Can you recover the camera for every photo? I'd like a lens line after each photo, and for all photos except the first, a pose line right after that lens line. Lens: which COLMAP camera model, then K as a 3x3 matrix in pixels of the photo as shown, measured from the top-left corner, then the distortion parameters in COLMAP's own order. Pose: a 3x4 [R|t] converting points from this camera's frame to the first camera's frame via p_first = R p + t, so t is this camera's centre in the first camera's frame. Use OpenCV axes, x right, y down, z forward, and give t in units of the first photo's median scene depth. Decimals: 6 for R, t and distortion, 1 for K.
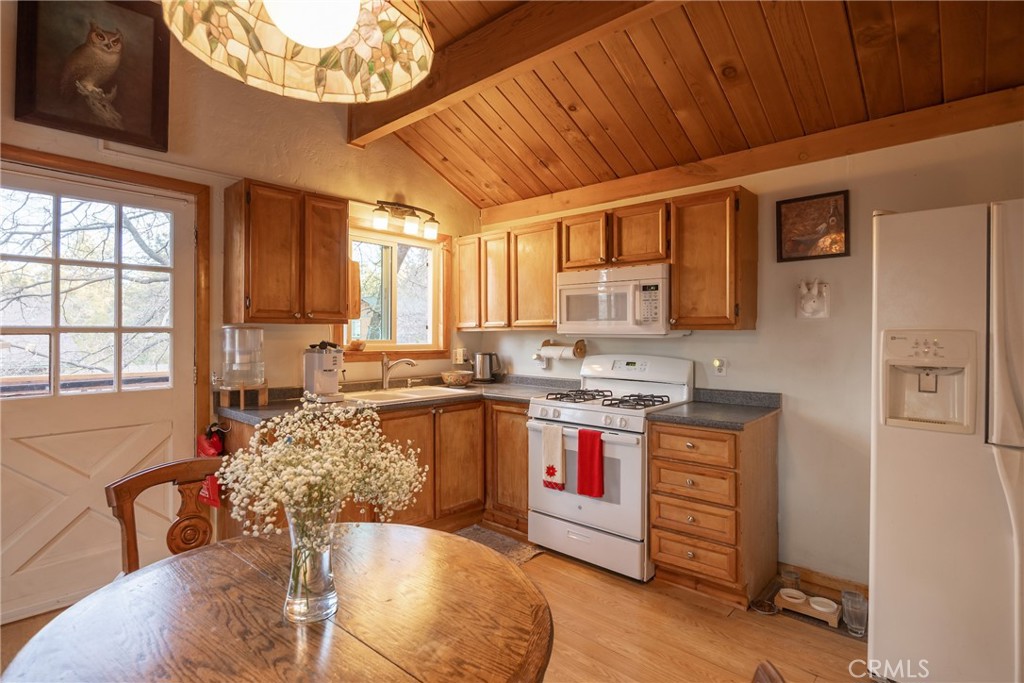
lens RADIAL K [[512.5, 0, 512.0], [0, 512.5, 341.5], [0, 0, 1]] dist [-0.003623, -0.000484]
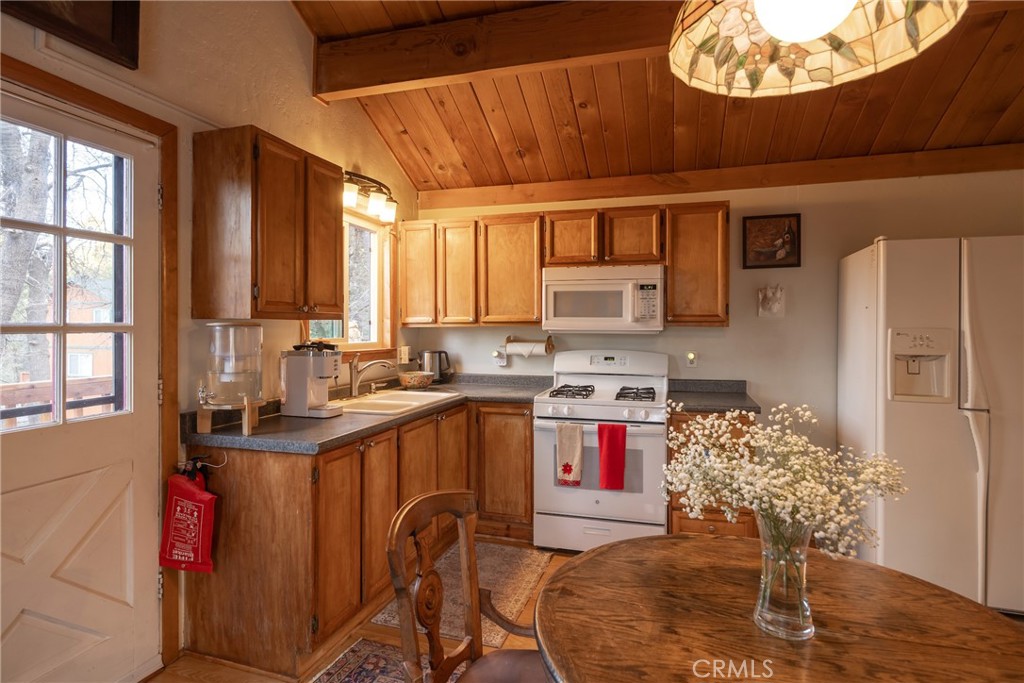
lens RADIAL K [[535.9, 0, 513.9], [0, 535.9, 335.2], [0, 0, 1]] dist [0.000928, -0.000432]
pose [[0.901598, -0.008761, 0.432486, -0.451634], [0.008011, 0.999962, 0.003557, -0.010274], [-0.432501, 0.000258, 0.901634, 0.110994]]
